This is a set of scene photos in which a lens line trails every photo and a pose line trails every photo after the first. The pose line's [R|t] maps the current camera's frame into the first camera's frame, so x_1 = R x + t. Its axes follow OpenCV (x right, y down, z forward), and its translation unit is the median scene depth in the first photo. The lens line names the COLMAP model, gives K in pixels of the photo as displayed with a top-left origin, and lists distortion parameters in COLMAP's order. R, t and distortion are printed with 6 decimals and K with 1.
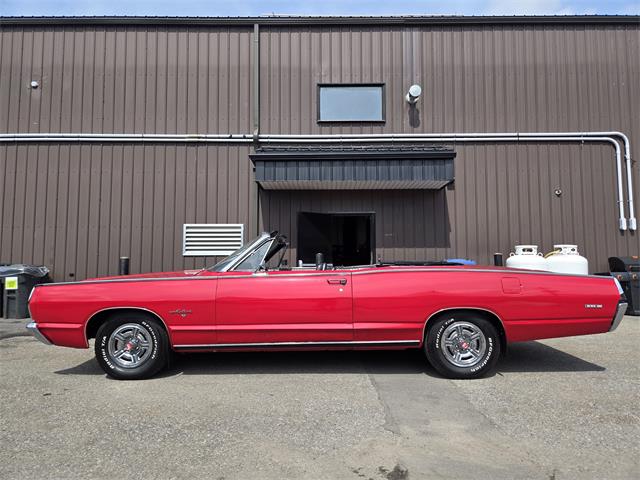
lens RADIAL K [[423.0, 0, 322.1], [0, 423.0, 232.7], [0, 0, 1]] dist [0.054661, -0.049219]
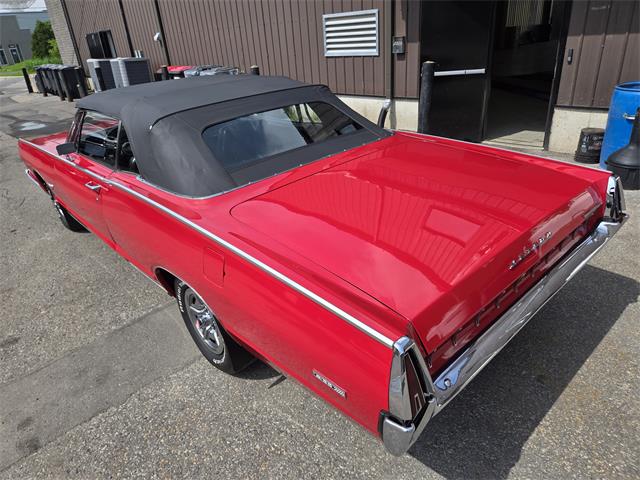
lens RADIAL K [[446.5, 0, 320.6], [0, 446.5, 228.9], [0, 0, 1]] dist [0.049788, -0.046617]
pose [[0.677393, 0.256015, -0.689634, 0.377495], [0.141159, 0.874825, 0.463417, -0.062384], [0.721951, -0.411263, 0.556461, 0.341754]]
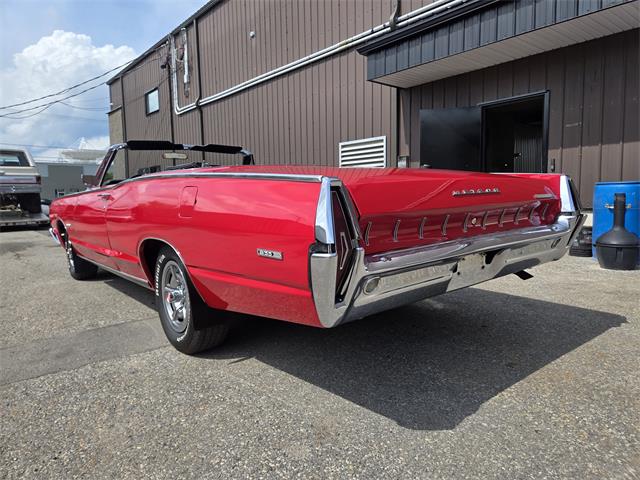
lens RADIAL K [[439.5, 0, 327.9], [0, 439.5, 220.9], [0, 0, 1]] dist [0.055367, -0.055422]
pose [[0.643250, 0.034479, -0.764880, 0.419798], [0.099478, 0.986754, 0.128140, 0.022873], [0.759167, -0.158514, 0.631300, 0.327404]]
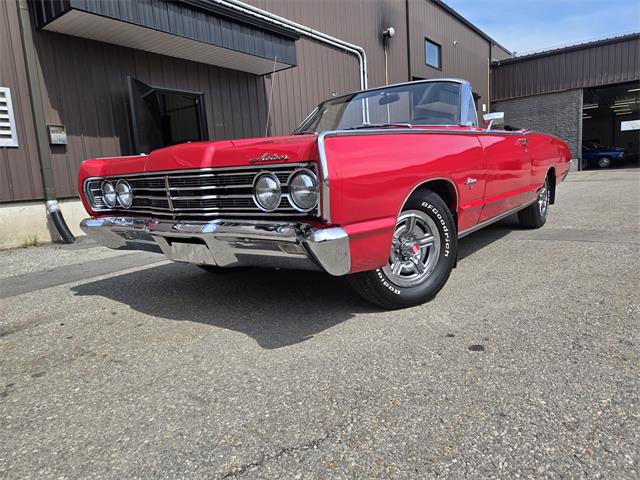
lens RADIAL K [[438.1, 0, 323.3], [0, 438.1, 225.8], [0, 0, 1]] dist [0.033023, -0.003387]
pose [[0.586637, -0.128404, 0.799606, -0.428456], [-0.006207, 0.986609, 0.162988, 0.058041], [-0.809826, -0.100578, 0.577984, 0.324056]]
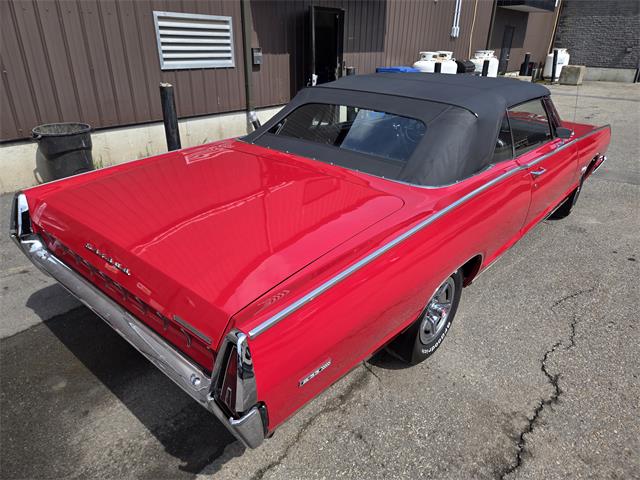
lens RADIAL K [[440.1, 0, 320.0], [0, 440.1, 240.0], [0, 0, 1]] dist [0.065612, -0.062847]
pose [[0.614969, -0.311611, 0.724370, -0.726070], [-0.082364, 0.888201, 0.452013, -0.037328], [-0.784238, -0.337636, 0.520550, 0.393098]]
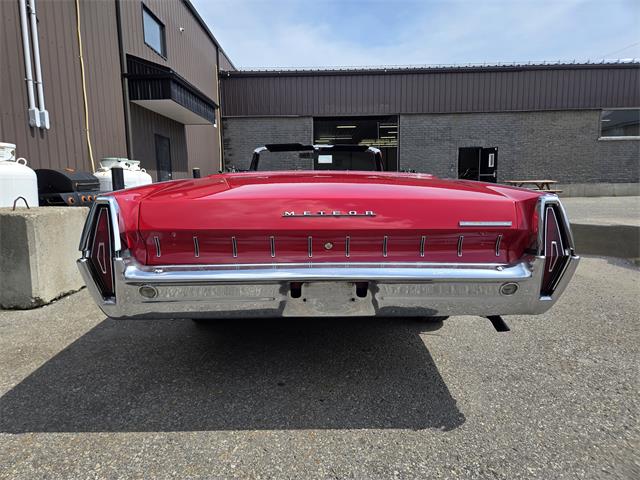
lens RADIAL K [[424.2, 0, 319.9], [0, 424.2, 241.9], [0, 0, 1]] dist [0.051032, -0.047569]
pose [[-0.011278, -0.138700, 0.990270, 0.035321], [-0.067536, 0.988177, 0.137638, 0.045906], [-0.997653, -0.065327, -0.020512, 0.571680]]
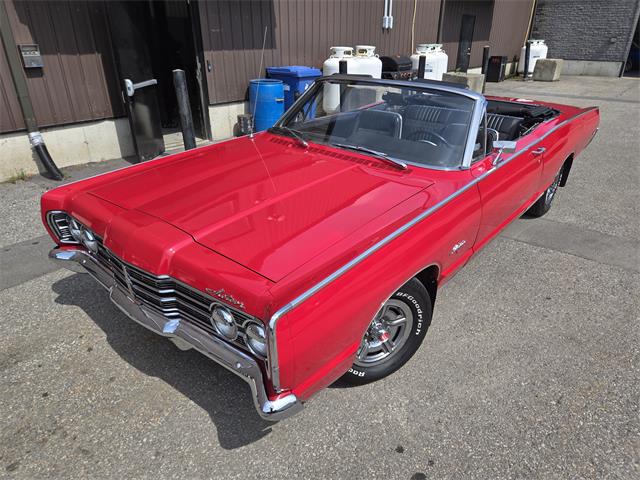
lens RADIAL K [[440.2, 0, 325.9], [0, 440.2, 236.6], [0, 0, 1]] dist [0.056975, -0.056101]
pose [[0.616707, -0.322808, 0.717961, -0.381612], [-0.072453, 0.884904, 0.460103, -0.046652], [-0.783852, -0.335767, 0.522338, 0.338947]]
